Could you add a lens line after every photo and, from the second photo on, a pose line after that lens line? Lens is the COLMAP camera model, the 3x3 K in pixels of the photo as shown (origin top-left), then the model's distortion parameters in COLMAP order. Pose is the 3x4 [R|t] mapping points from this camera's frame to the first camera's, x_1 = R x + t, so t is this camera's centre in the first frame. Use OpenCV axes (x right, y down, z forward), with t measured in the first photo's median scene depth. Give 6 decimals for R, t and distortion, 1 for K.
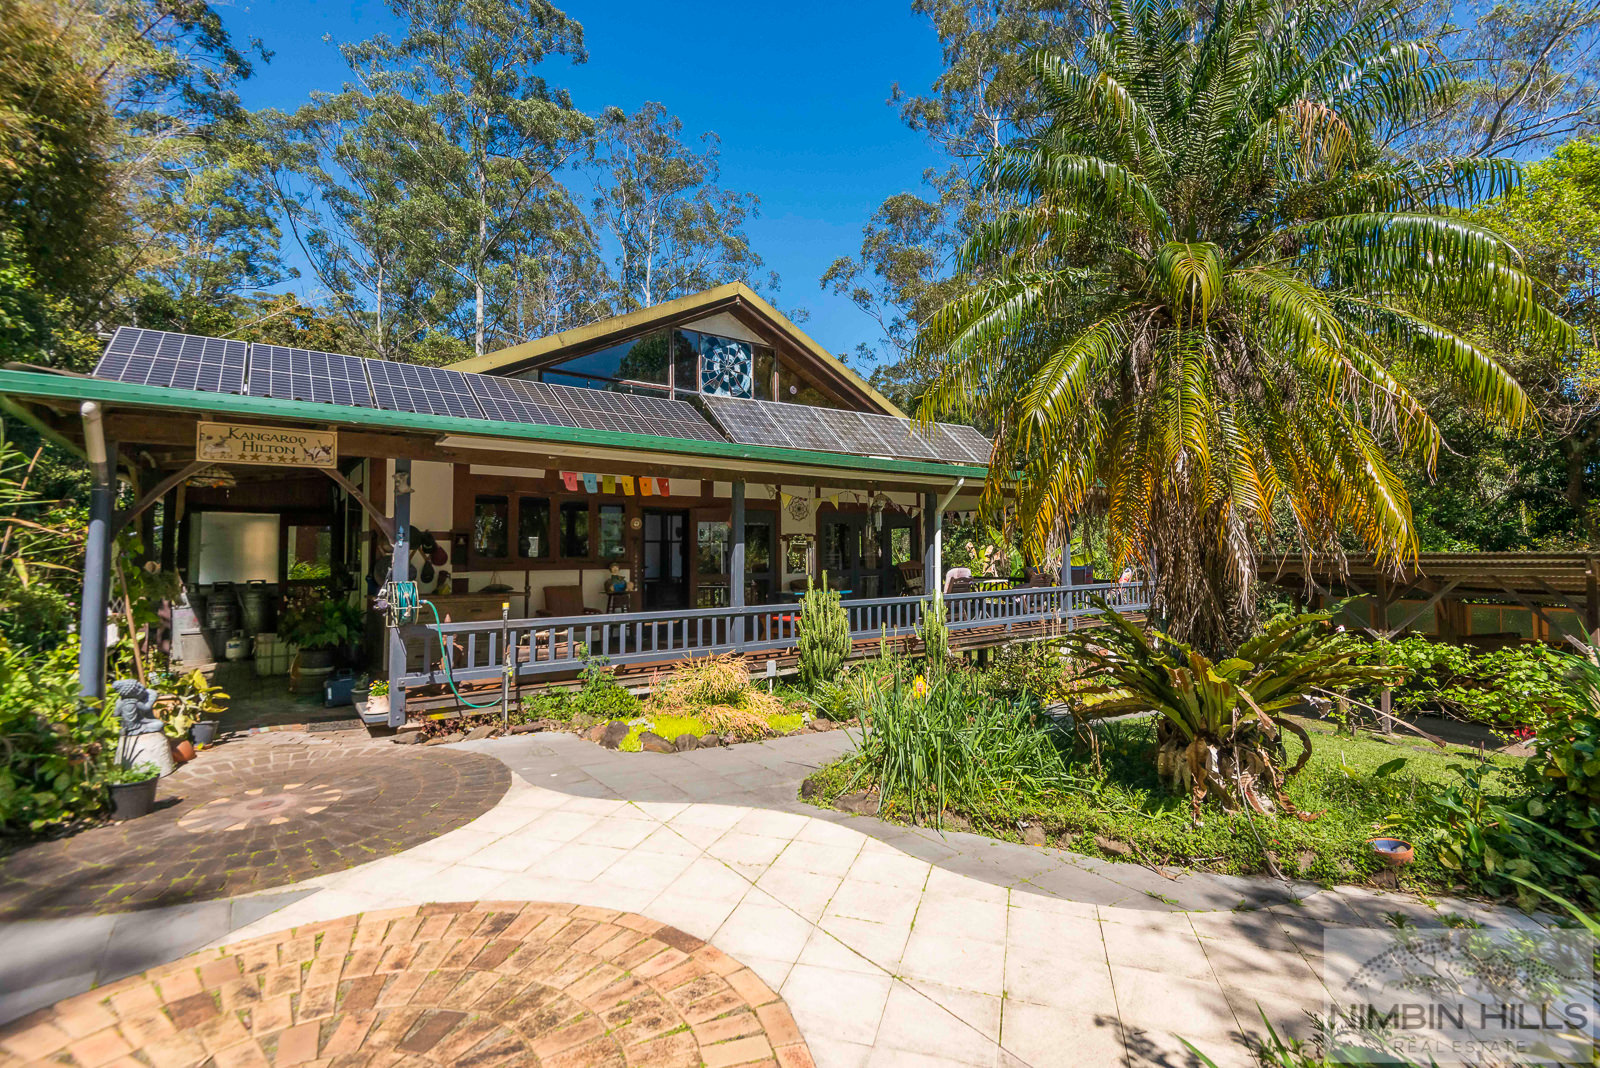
lens RADIAL K [[722.2, 0, 798.6], [0, 722.2, 533.3], [0, 0, 1]] dist [-0.003621, -0.001958]
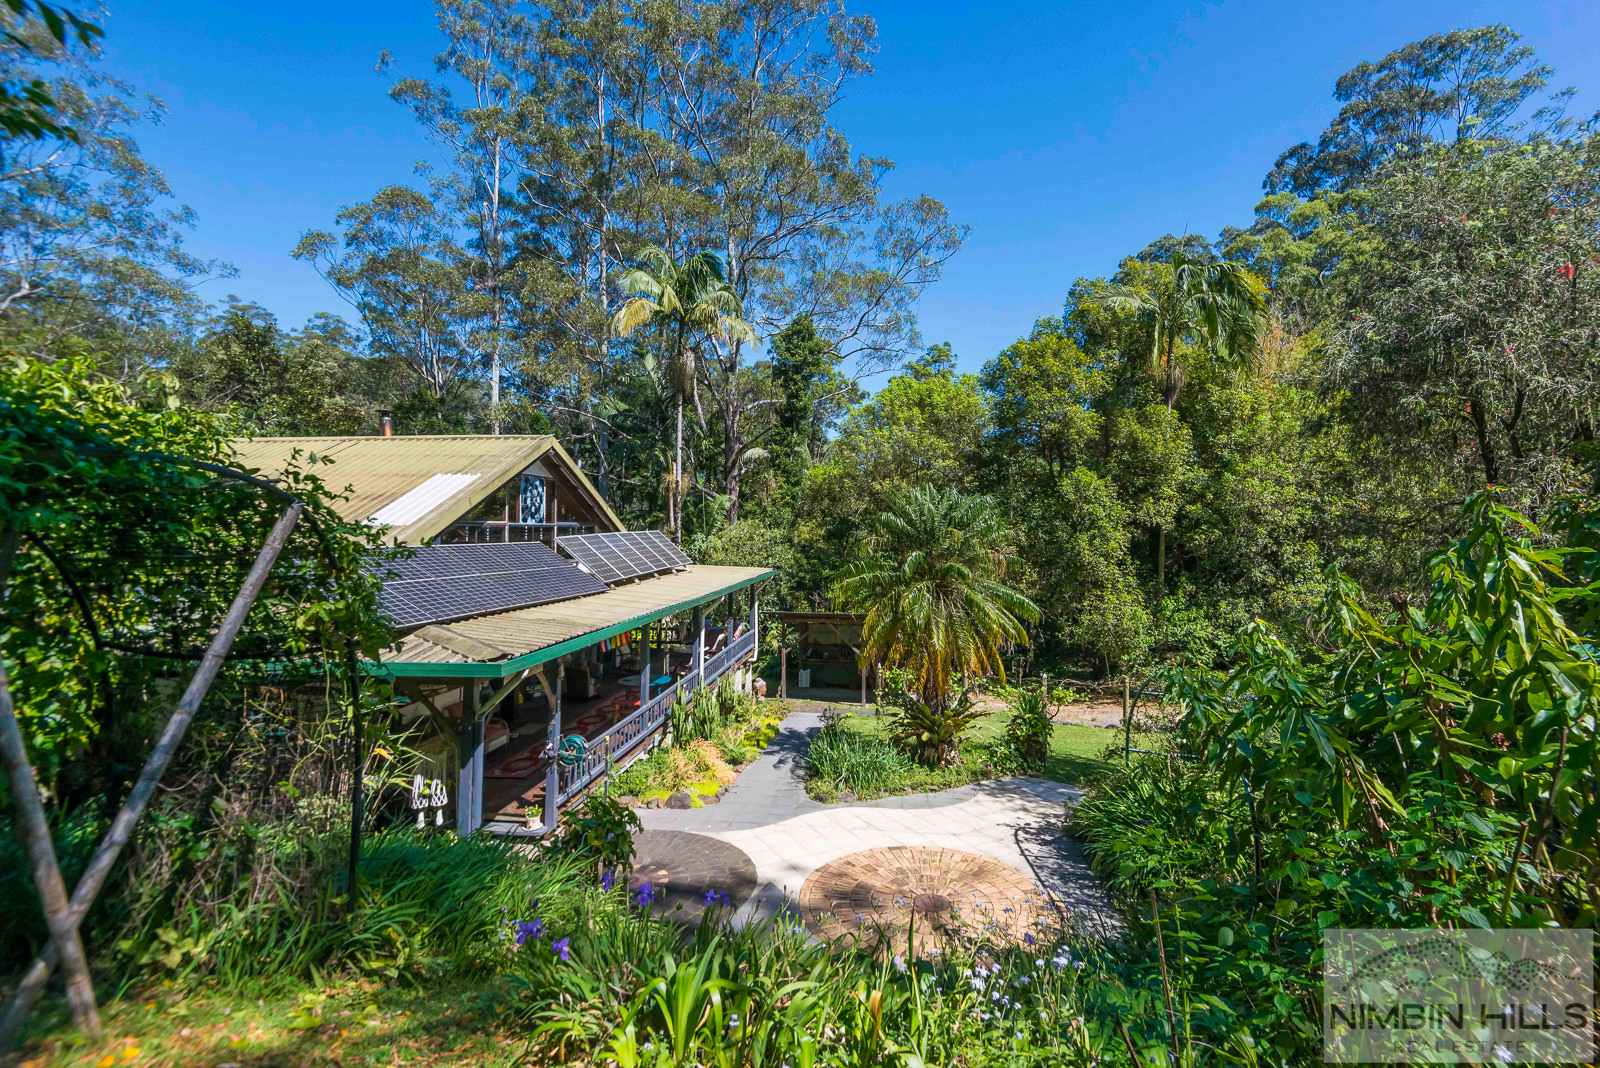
lens RADIAL K [[722.2, 0, 802.9], [0, 722.2, 532.1], [0, 0, 1]] dist [-0.003621, -0.001958]
pose [[0.716586, -0.000341, 0.697499, -0.643659], [-0.018123, 0.999653, 0.019107, -0.209340], [-0.697263, -0.026332, 0.716331, -0.224716]]
